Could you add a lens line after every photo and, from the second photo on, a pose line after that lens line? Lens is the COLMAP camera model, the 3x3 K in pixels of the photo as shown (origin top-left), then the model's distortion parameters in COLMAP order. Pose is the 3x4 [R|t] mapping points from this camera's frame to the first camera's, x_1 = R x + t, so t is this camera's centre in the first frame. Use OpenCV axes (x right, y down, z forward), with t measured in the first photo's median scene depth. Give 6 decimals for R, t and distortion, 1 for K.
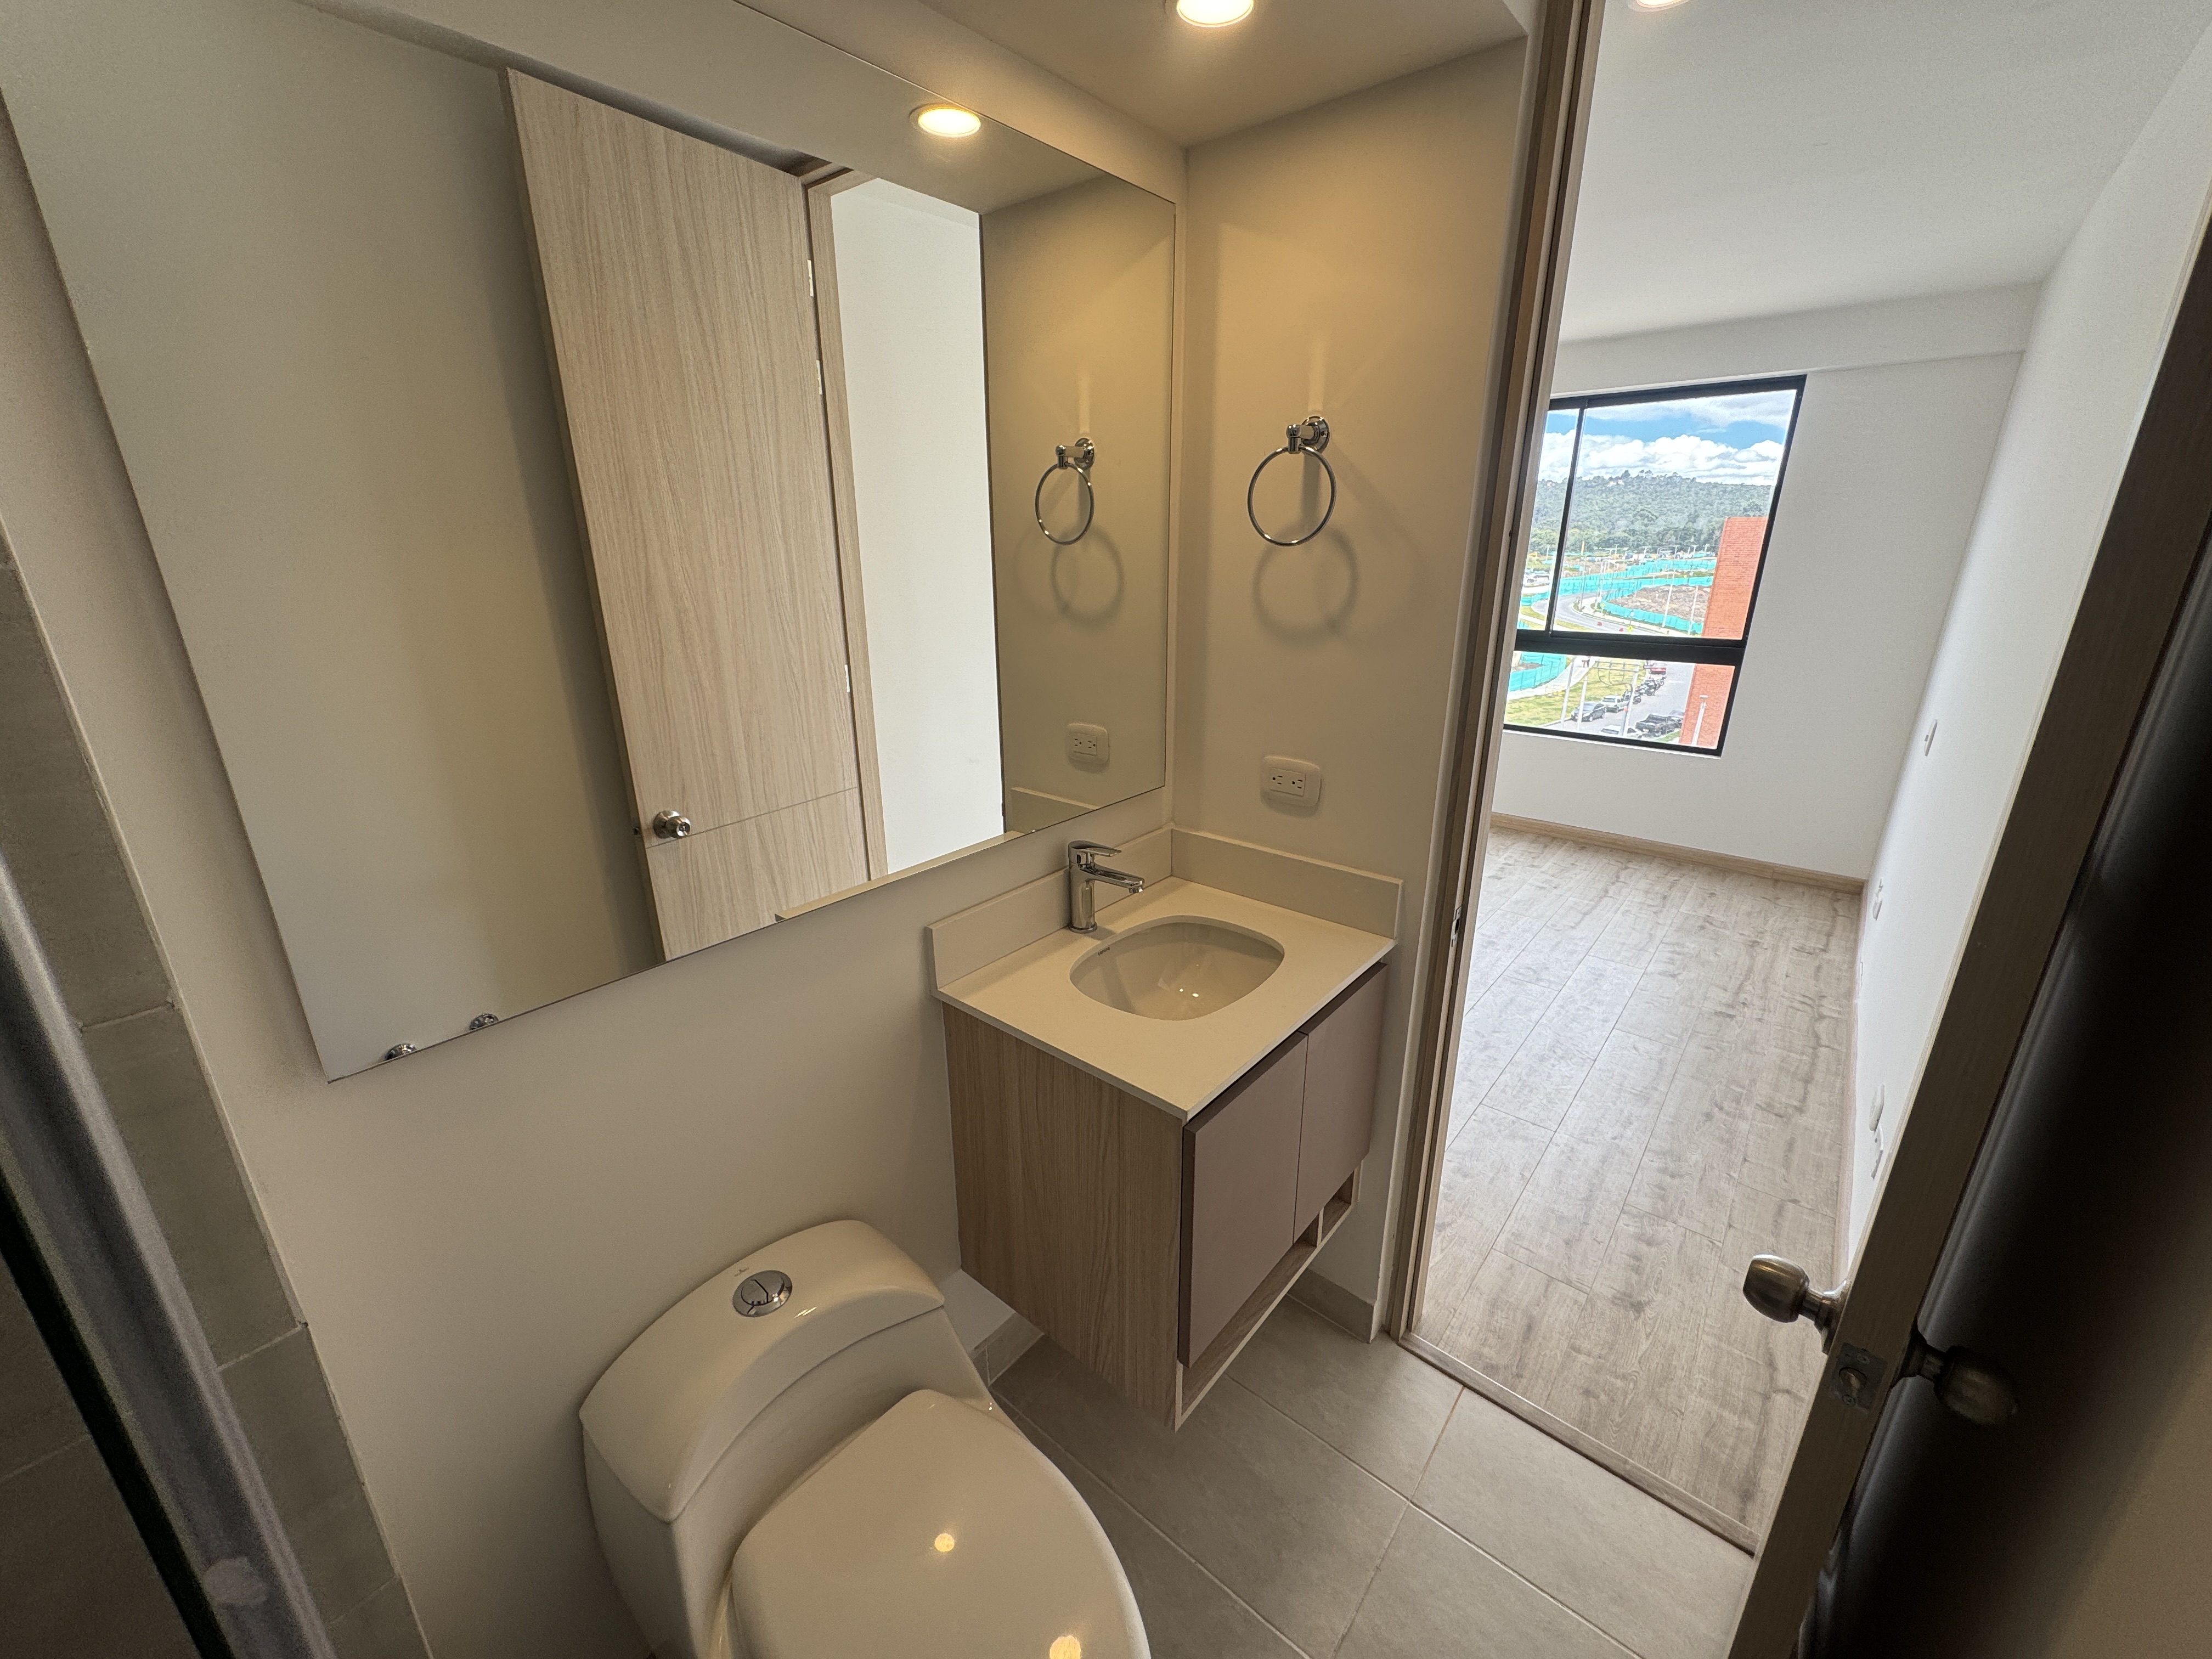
lens RADIAL K [[887.4, 0, 1078.3], [0, 887.4, 868.1], [0, 0, 1]] dist [0.003103, -0.000289]
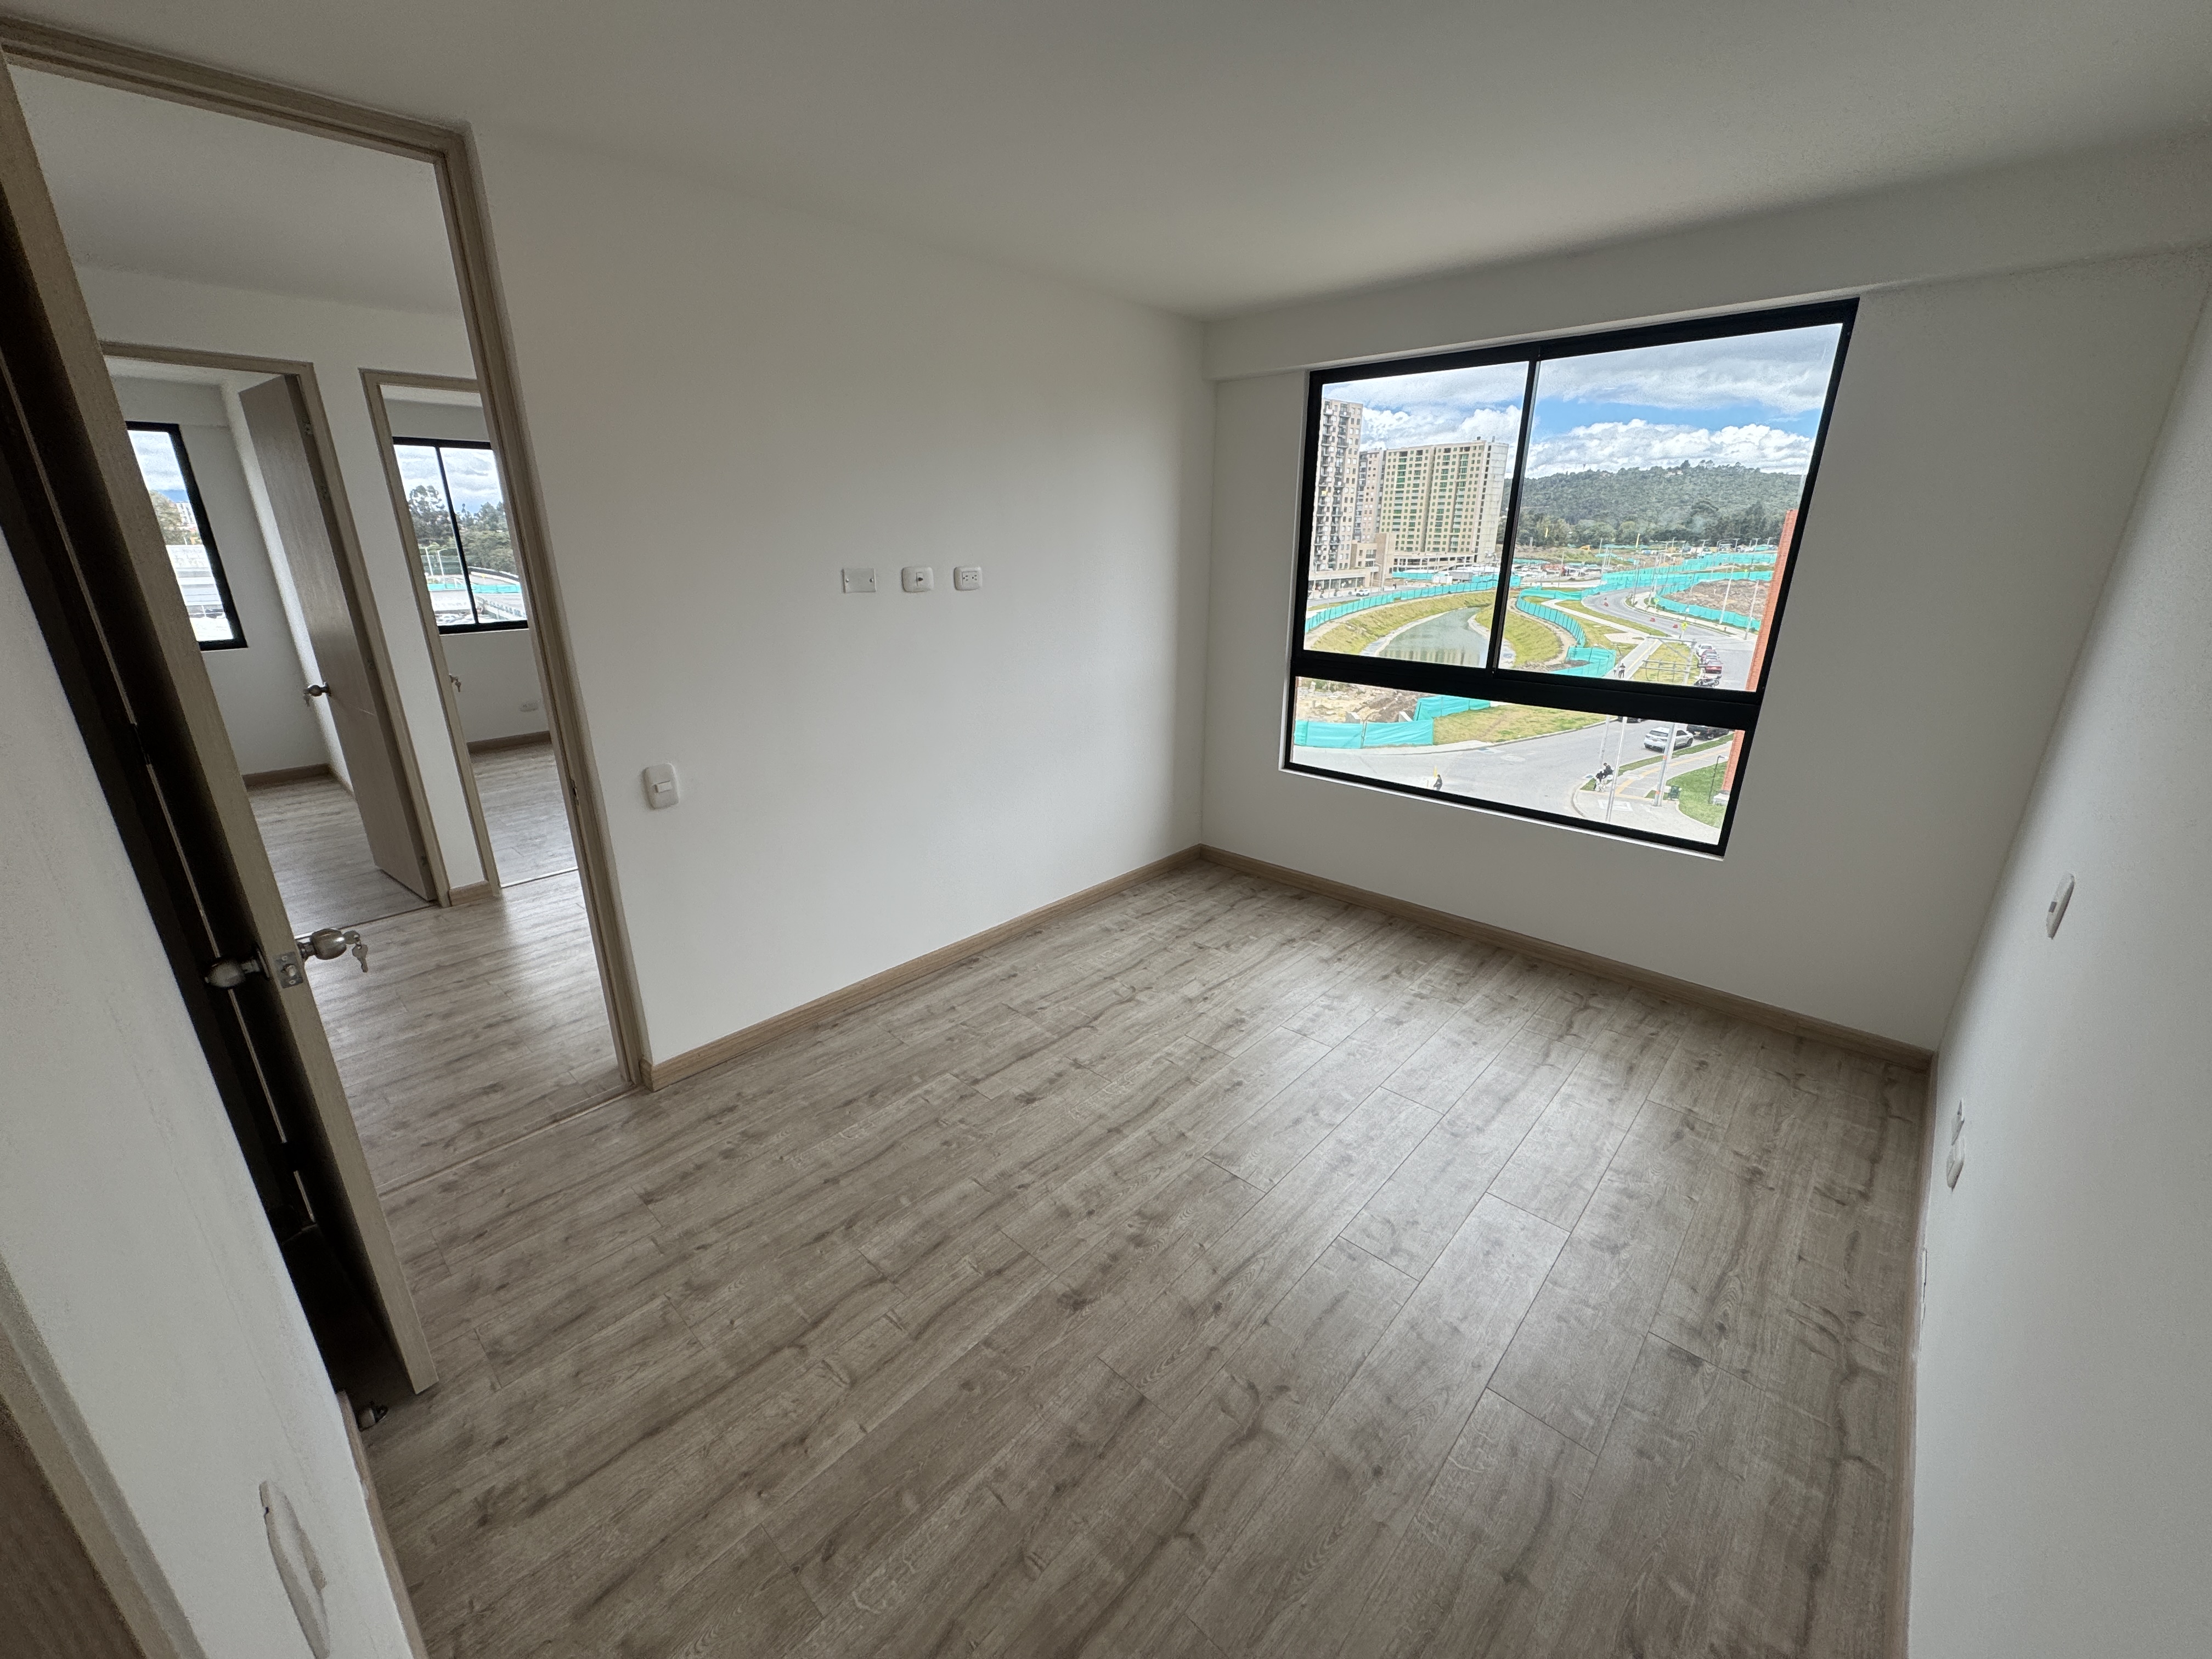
lens RADIAL K [[887.4, 0, 1101.0], [0, 887.4, 831.3], [0, 0, 1]] dist [0.003103, -0.000289]
pose [[0.999284, 0.014955, -0.034746, 0.254892], [-0.015842, 0.999552, -0.025395, -0.118142], [0.034351, 0.025928, 0.999073, 0.277520]]
